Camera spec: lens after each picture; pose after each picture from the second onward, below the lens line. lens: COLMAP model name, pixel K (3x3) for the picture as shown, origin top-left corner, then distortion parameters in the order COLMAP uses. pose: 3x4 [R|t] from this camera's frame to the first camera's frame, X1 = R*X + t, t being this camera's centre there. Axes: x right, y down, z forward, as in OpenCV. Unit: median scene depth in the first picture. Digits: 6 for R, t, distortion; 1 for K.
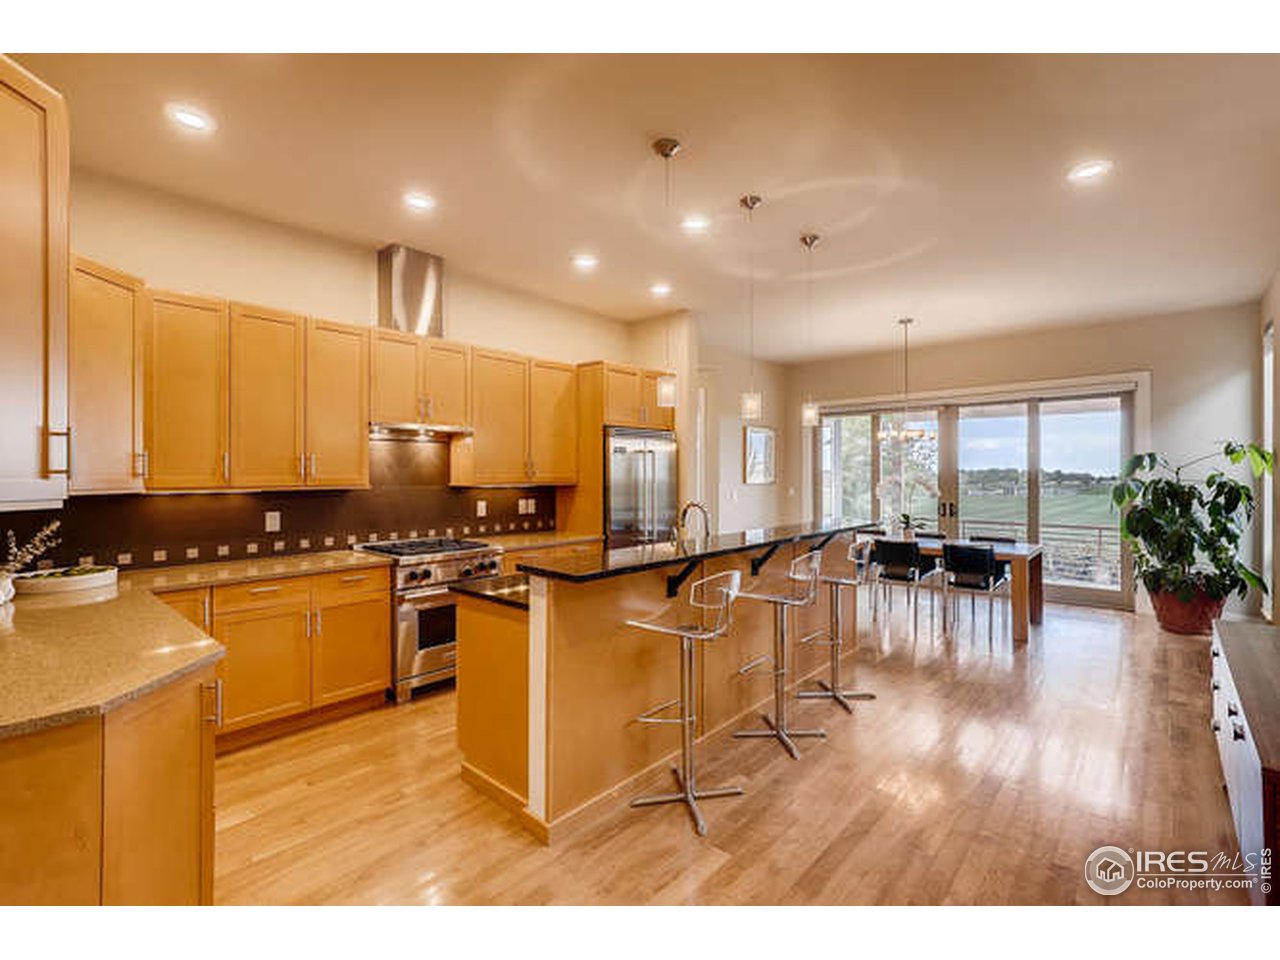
lens RADIAL K [[591.6, 0, 640.0], [0, 591.6, 480.0], [0, 0, 1]] dist [0.017776, 0.000145]
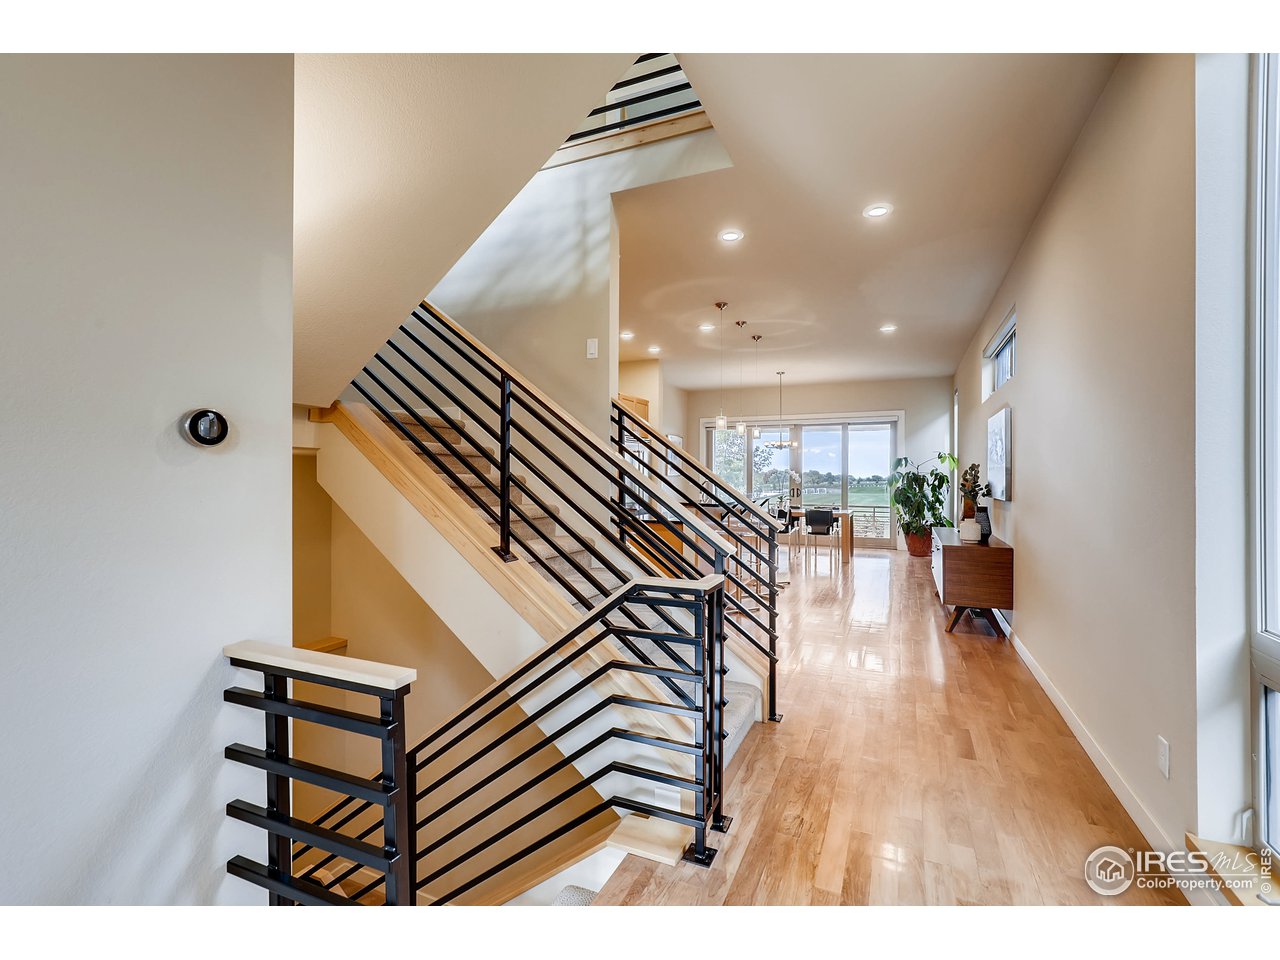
lens RADIAL K [[591.6, 0, 640.0], [0, 591.6, 480.0], [0, 0, 1]] dist [0.017776, 0.000145]
pose [[0.954813, 0.002720, 0.297195, -0.434094], [-0.002729, 0.999996, -0.000383, 0.025990], [-0.297195, -0.000445, 0.954817, -0.459839]]
